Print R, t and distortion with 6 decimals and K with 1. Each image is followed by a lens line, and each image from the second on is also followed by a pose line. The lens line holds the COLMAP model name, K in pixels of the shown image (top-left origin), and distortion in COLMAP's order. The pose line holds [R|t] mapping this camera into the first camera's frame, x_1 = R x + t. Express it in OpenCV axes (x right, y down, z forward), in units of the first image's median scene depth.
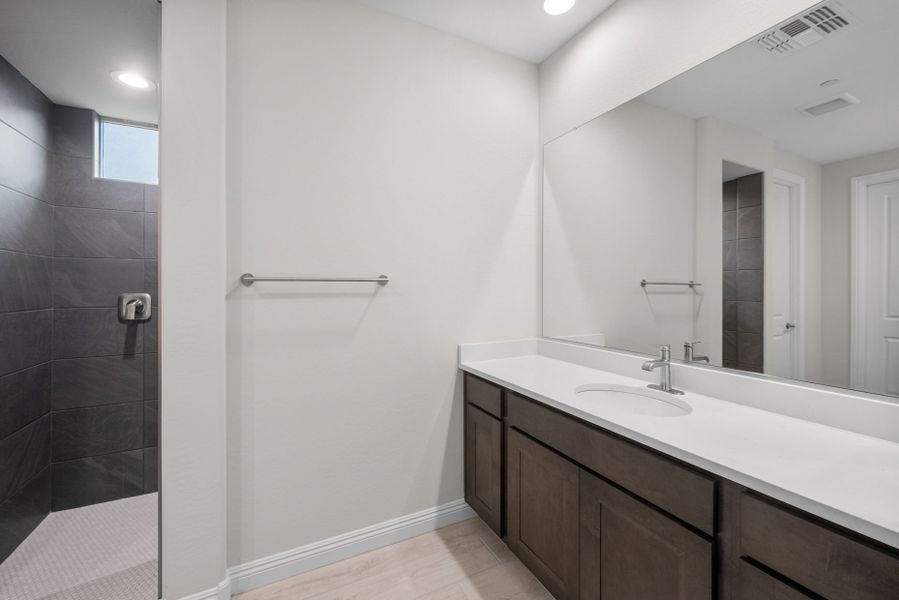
lens RADIAL K [[362.1, 0, 450.9], [0, 362.1, 291.0], [0, 0, 1]] dist [-0.000625, -0.000105]
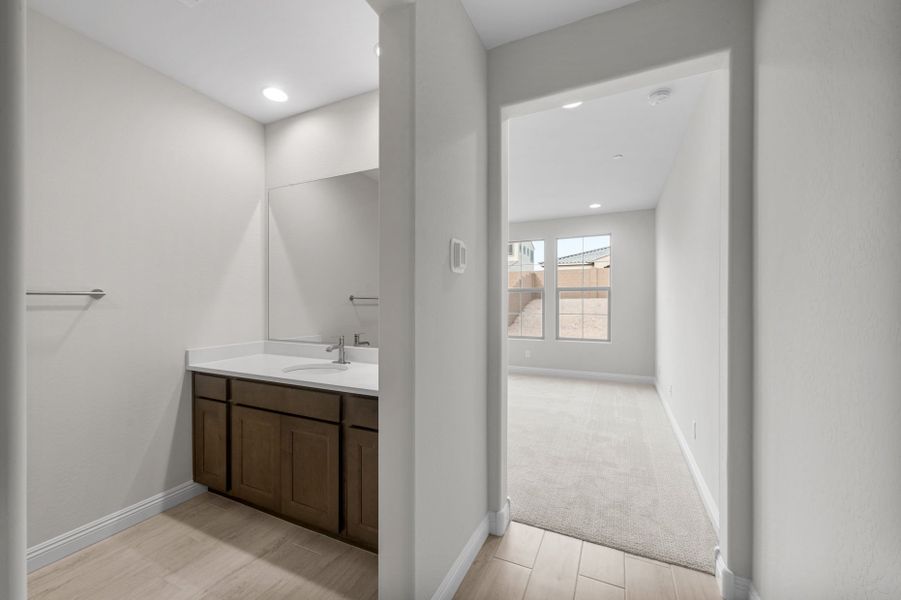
lens RADIAL K [[356.9, 0, 451.6], [0, 356.9, 304.4], [0, 0, 1]] dist [0.001887, 0.000157]
pose [[0.794441, -0.004108, 0.607328, 0.001710], [0.003569, 0.999991, 0.002096, 0.003016], [-0.607331, 0.000503, 0.794449, -0.495762]]
